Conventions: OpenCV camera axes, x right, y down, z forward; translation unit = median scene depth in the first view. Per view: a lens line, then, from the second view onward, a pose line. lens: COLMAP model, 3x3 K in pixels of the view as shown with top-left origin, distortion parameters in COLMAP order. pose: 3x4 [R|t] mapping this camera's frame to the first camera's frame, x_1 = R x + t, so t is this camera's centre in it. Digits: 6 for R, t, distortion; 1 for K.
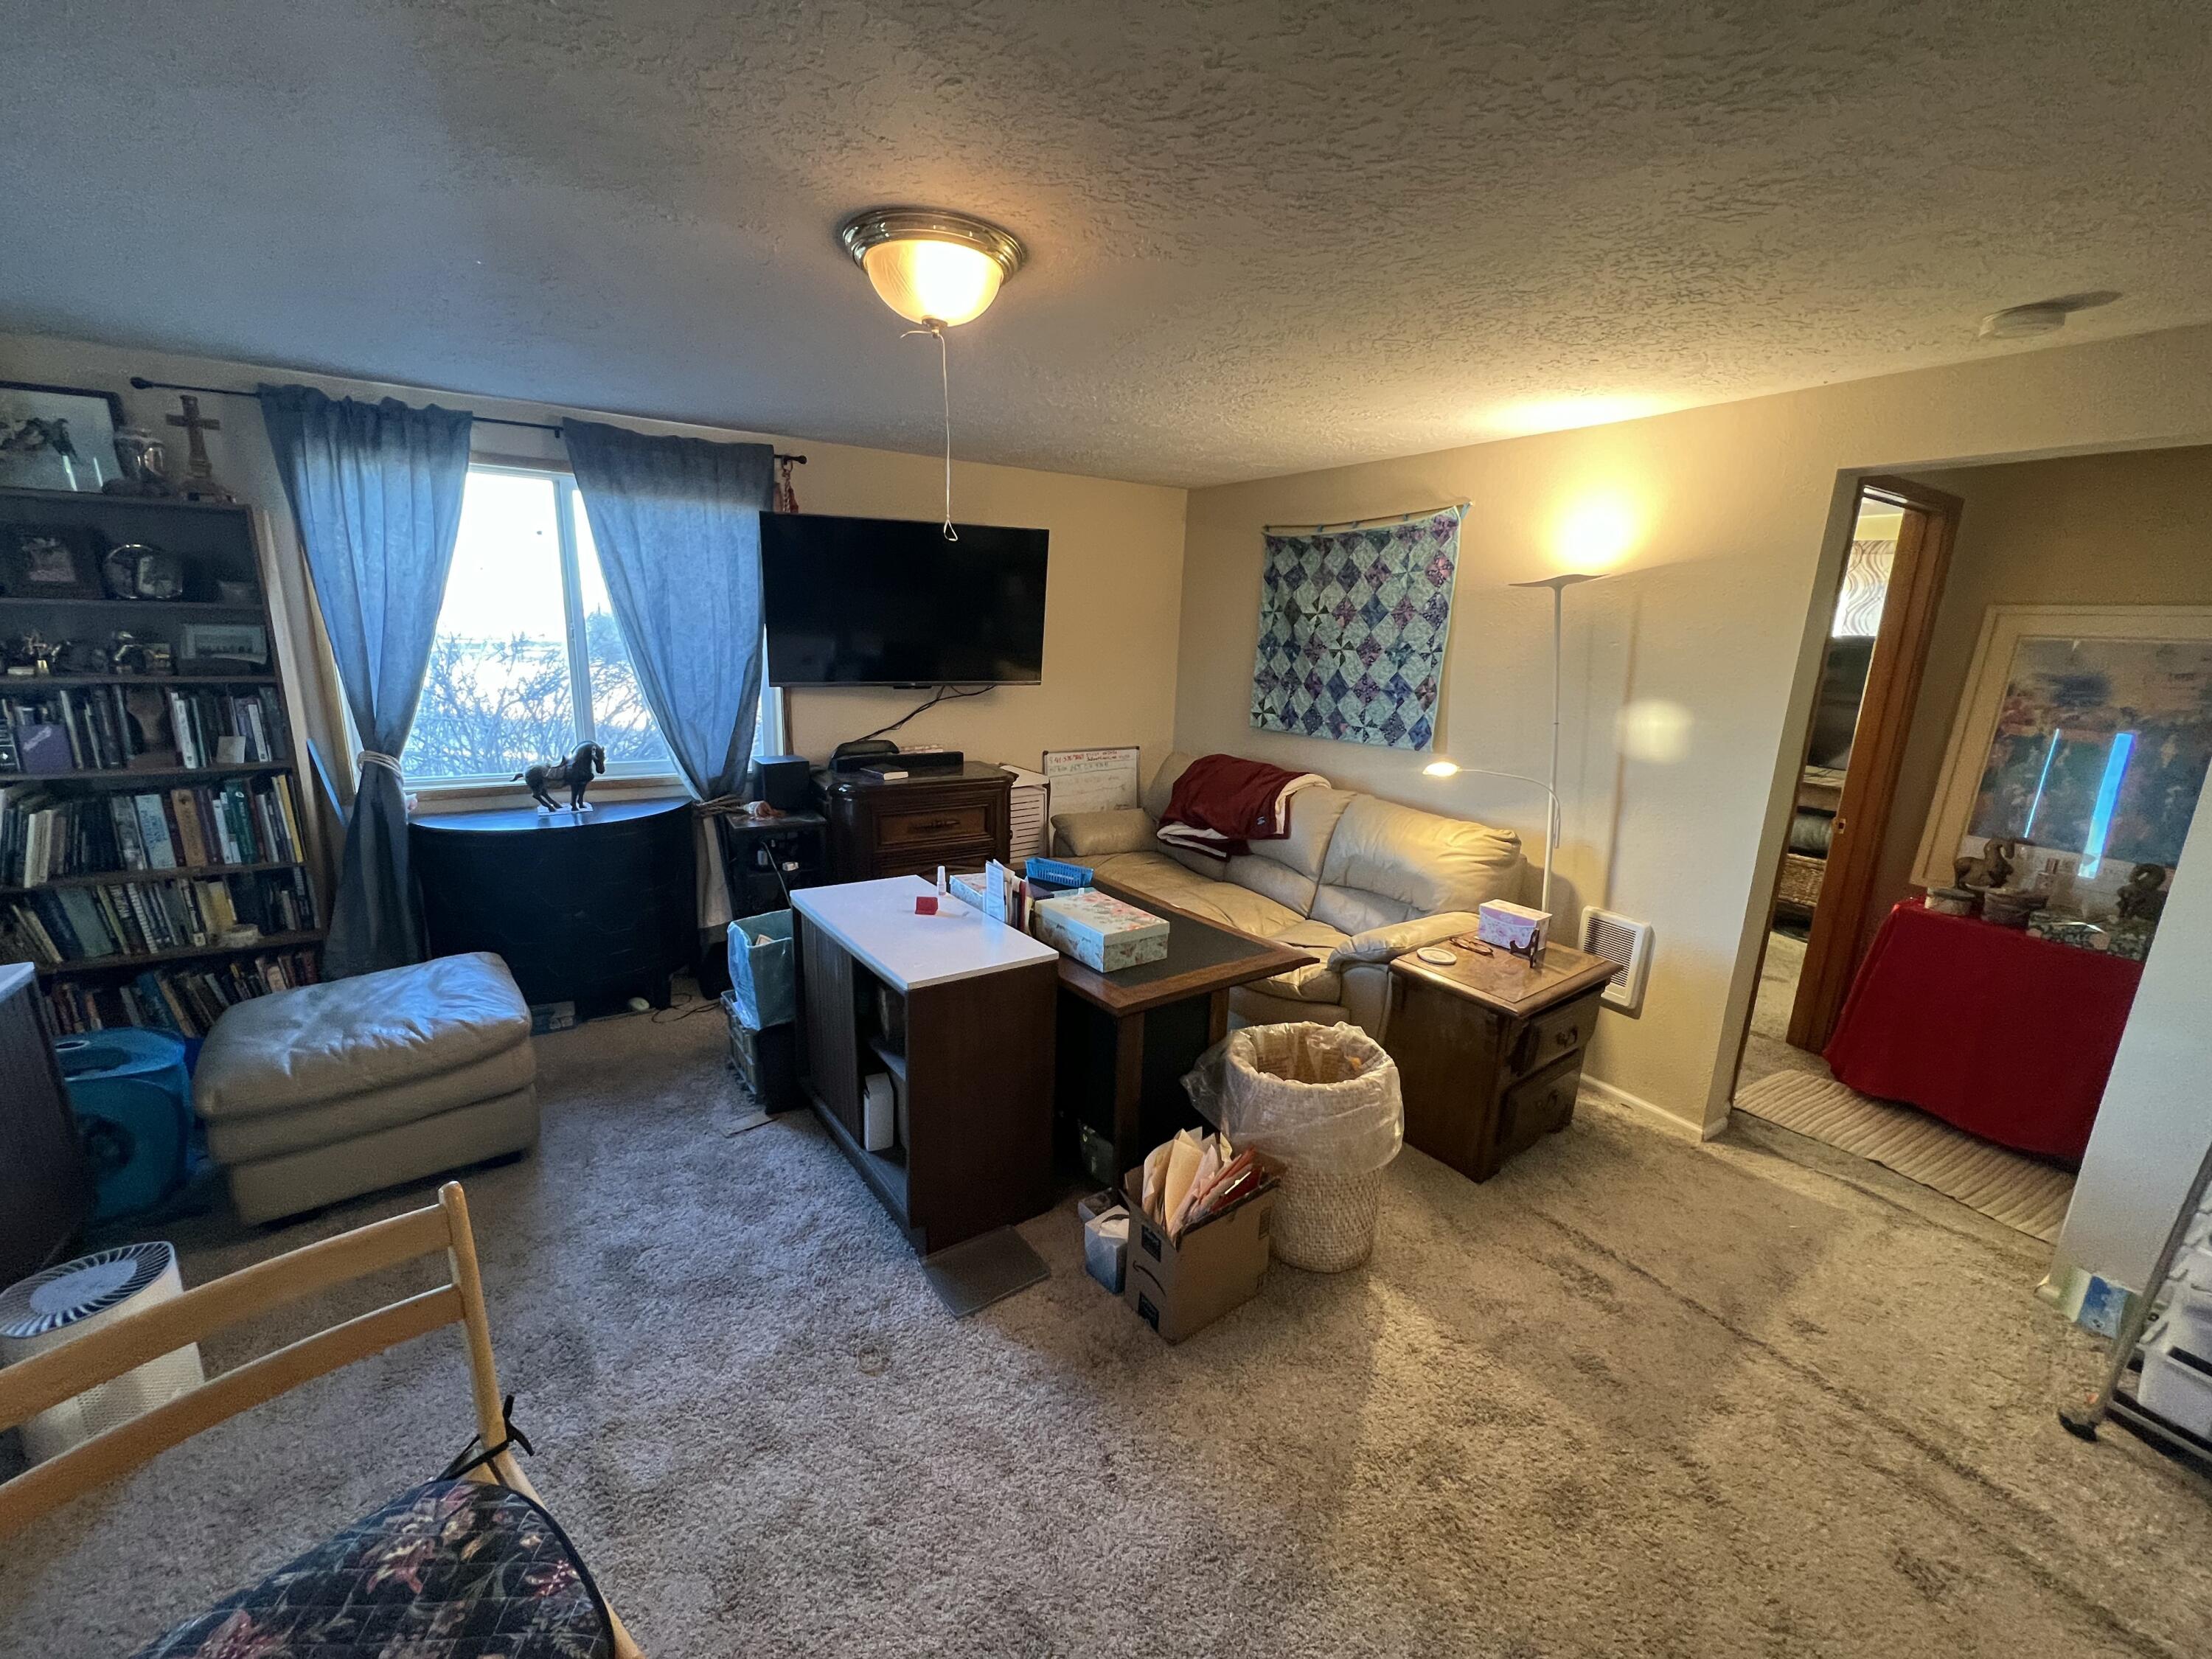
lens RADIAL K [[889.9, 0, 1106.3], [0, 889.9, 824.7], [0, 0, 1]] dist [-0.000770, 0.000137]
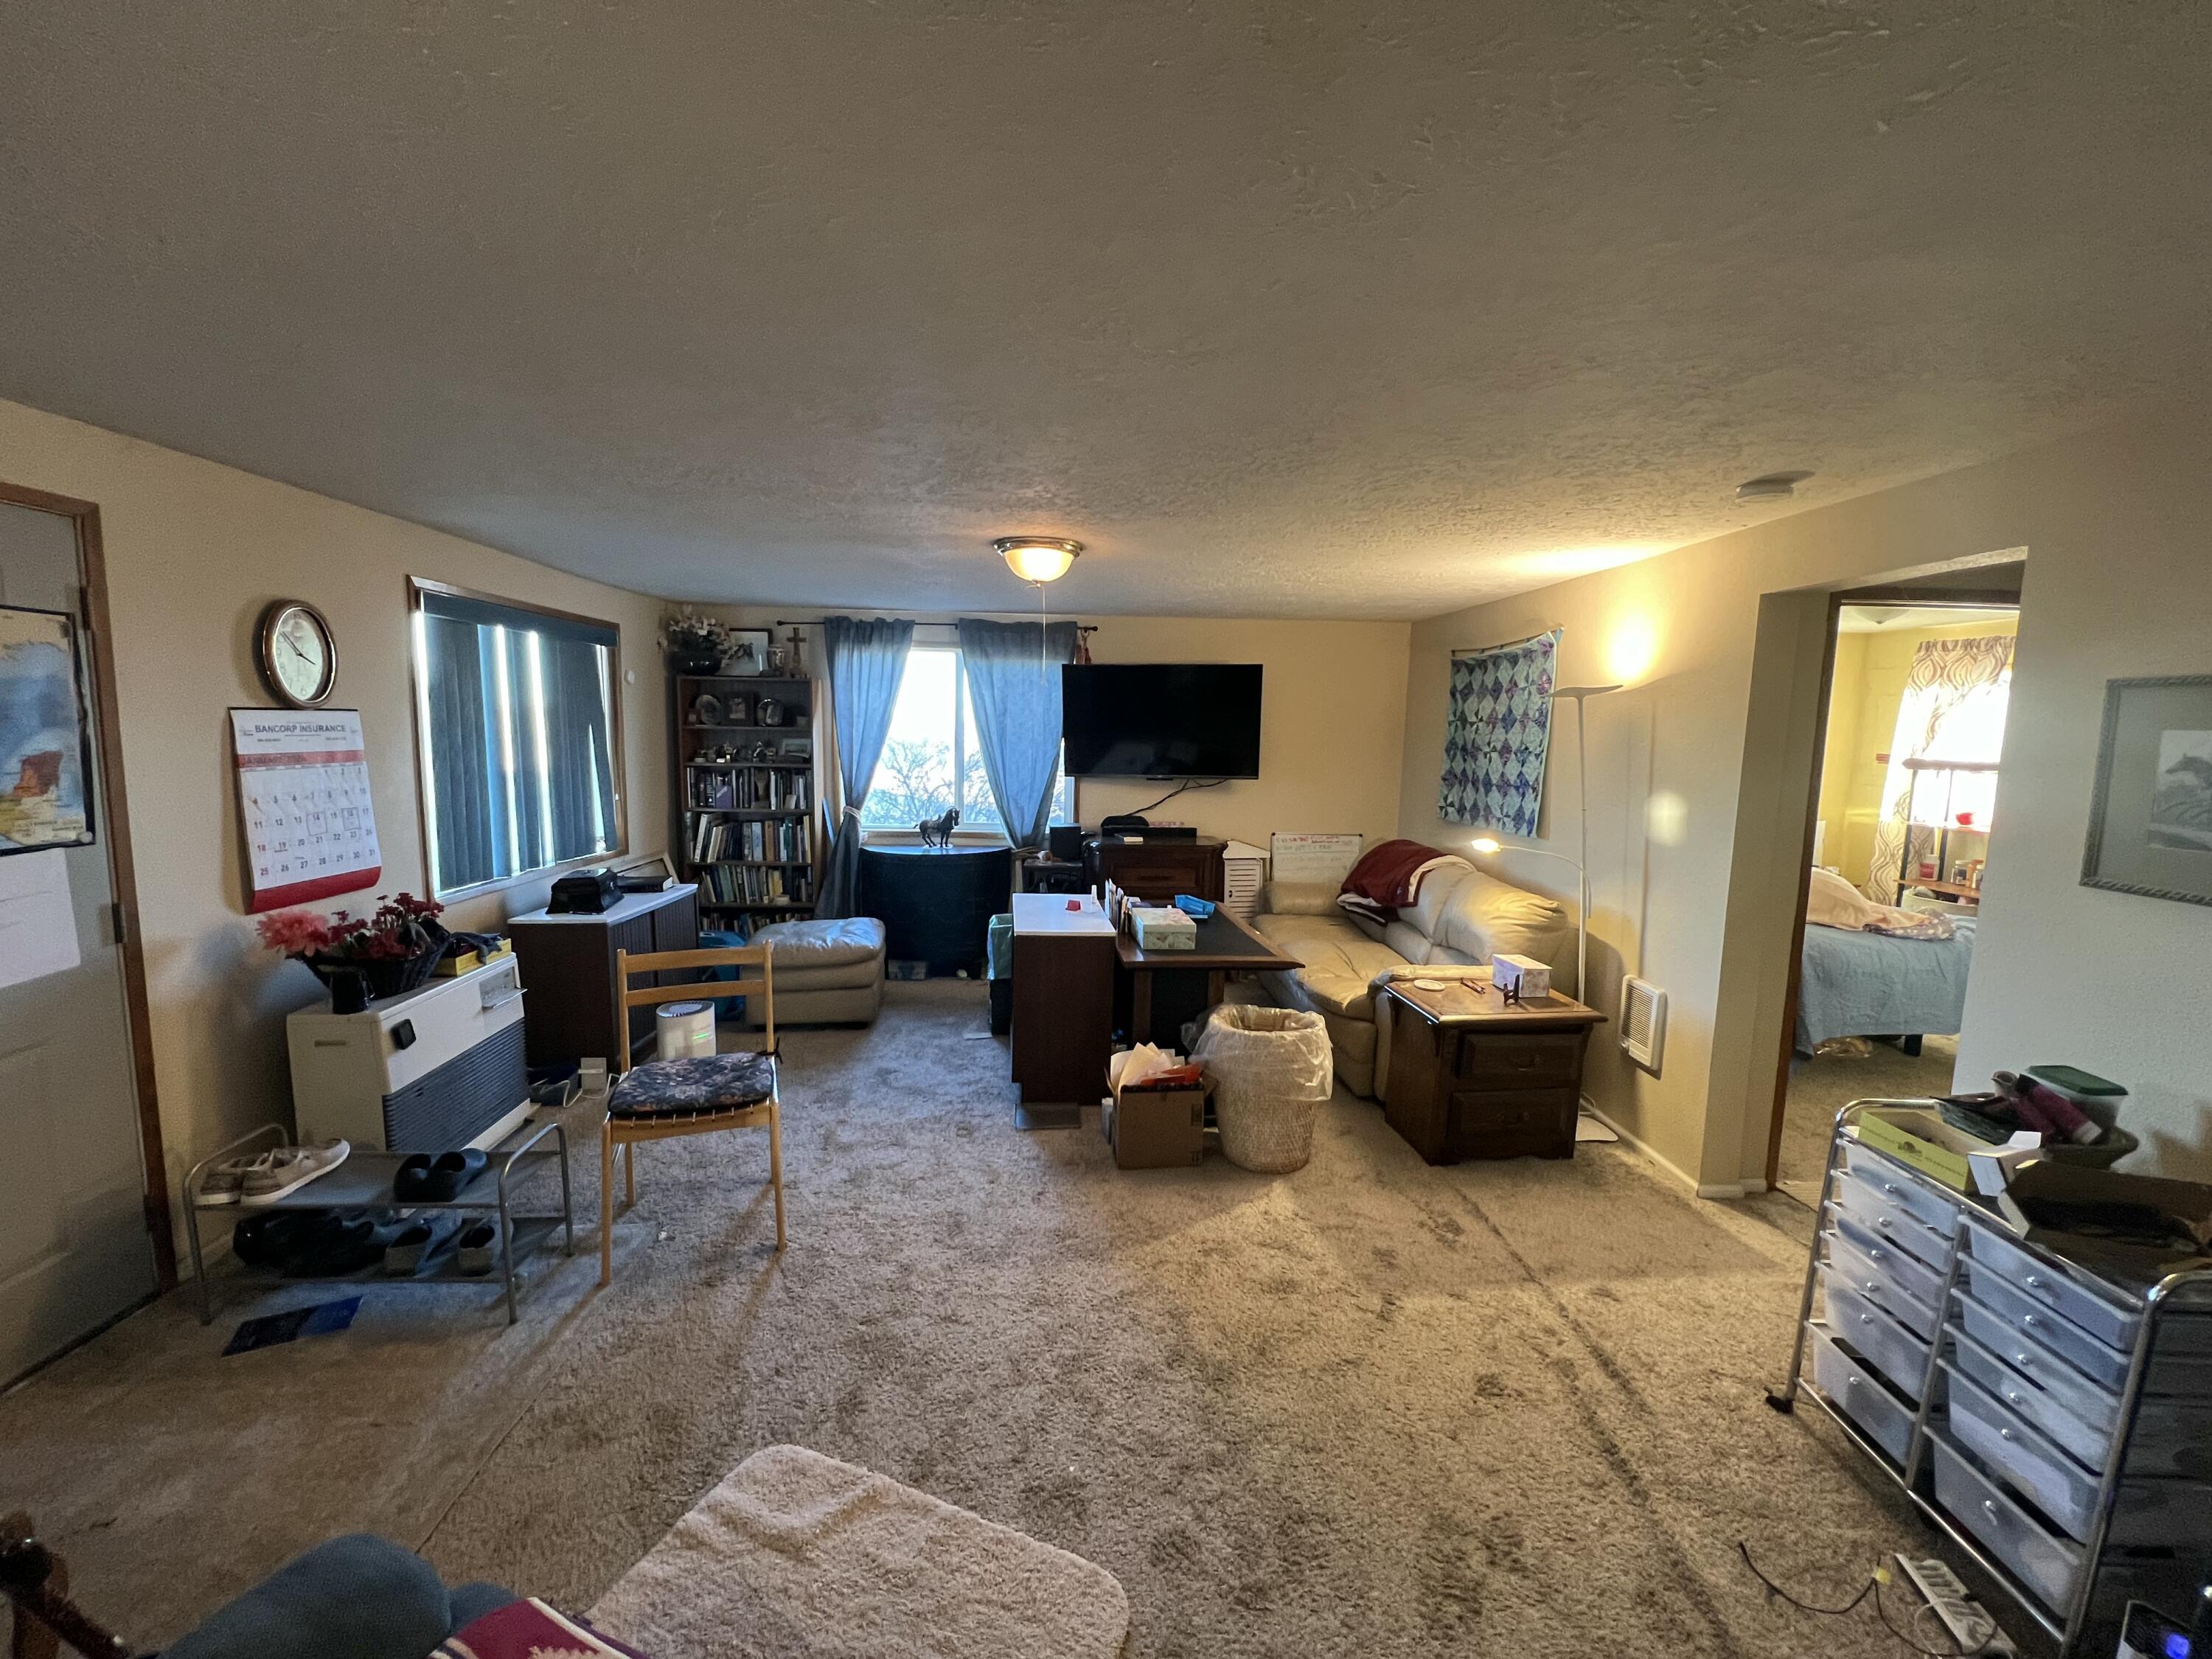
lens RADIAL K [[889.9, 0, 1106.3], [0, 889.9, 824.7], [0, 0, 1]] dist [-0.000770, 0.000137]
pose [[0.871409, 0.038008, -0.489083, 0.503217], [-0.098916, 0.990129, -0.099295, 0.080100], [0.480481, 0.134904, 0.866567, -0.302342]]
